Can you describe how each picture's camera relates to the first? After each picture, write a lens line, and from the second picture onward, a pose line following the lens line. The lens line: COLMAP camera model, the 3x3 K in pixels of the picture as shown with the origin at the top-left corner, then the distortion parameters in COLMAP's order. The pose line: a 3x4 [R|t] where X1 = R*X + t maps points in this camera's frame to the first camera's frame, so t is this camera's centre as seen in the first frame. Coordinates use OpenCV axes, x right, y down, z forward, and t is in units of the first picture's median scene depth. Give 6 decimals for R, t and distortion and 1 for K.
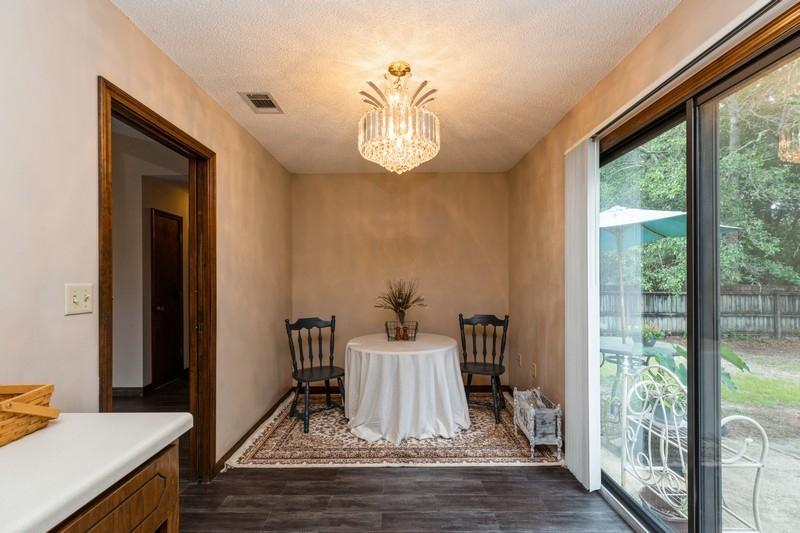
lens RADIAL K [[360.1, 0, 399.0], [0, 360.1, 273.2], [0, 0, 1]] dist [0.002277, 0.000237]
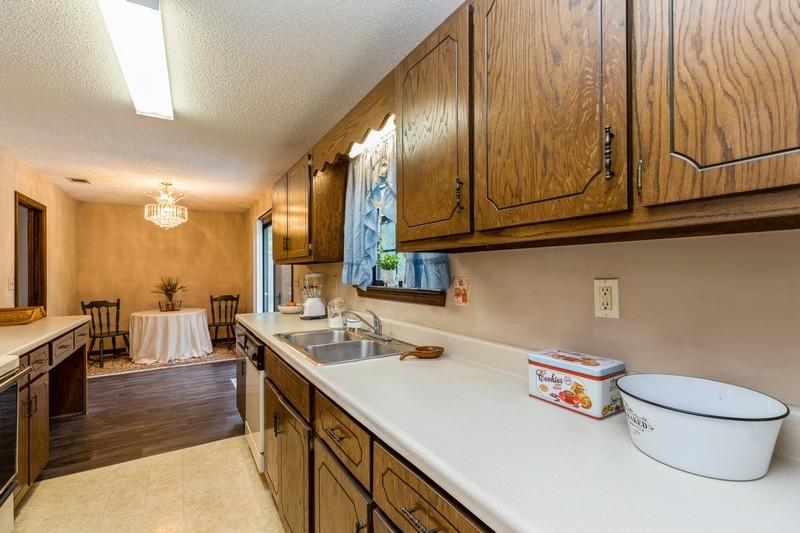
lens RADIAL K [[360.1, 0, 399.0], [0, 360.1, 273.2], [0, 0, 1]] dist [0.002277, 0.000237]
pose [[0.850405, -0.001453, 0.526126, 0.030803], [-0.003775, 0.999954, 0.008863, -0.013021], [-0.526115, -0.009523, 0.850360, -1.008192]]
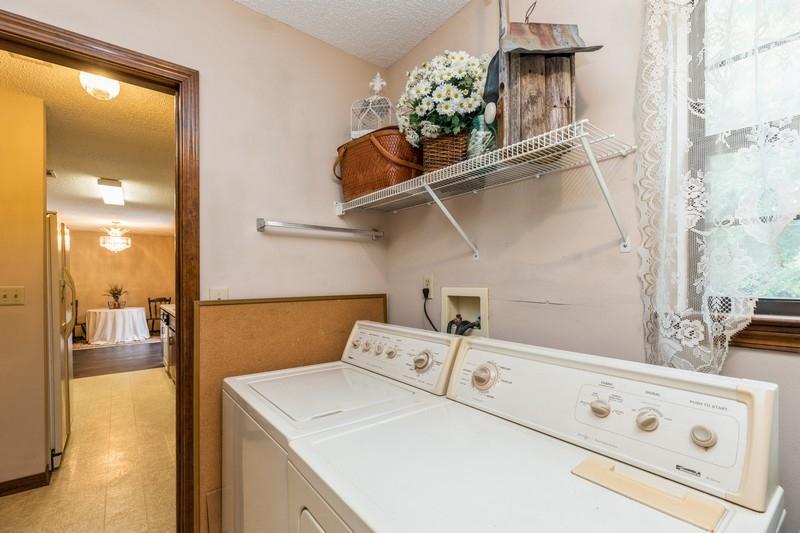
lens RADIAL K [[365.0, 0, 399.2], [0, 365.0, 282.9], [0, 0, 1]] dist [0.002696, 0.000270]
pose [[0.789224, -0.003085, 0.614097, -0.003487], [-0.006499, 0.999889, 0.013375, -0.027605], [-0.614071, -0.014547, 0.789117, -2.009947]]
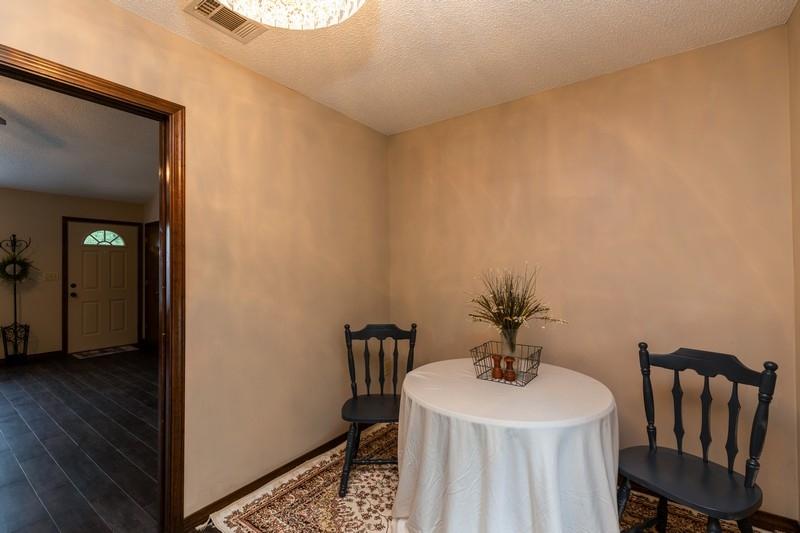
lens RADIAL K [[358.8, 0, 396.4], [0, 358.8, 261.3], [0, 0, 1]] dist [0.001774, -0.000146]
pose [[0.810037, -0.014042, -0.586210, 0.202094], [0.013572, 0.999894, -0.005196, 0.002265], [0.586221, -0.003747, 0.810142, 0.446698]]
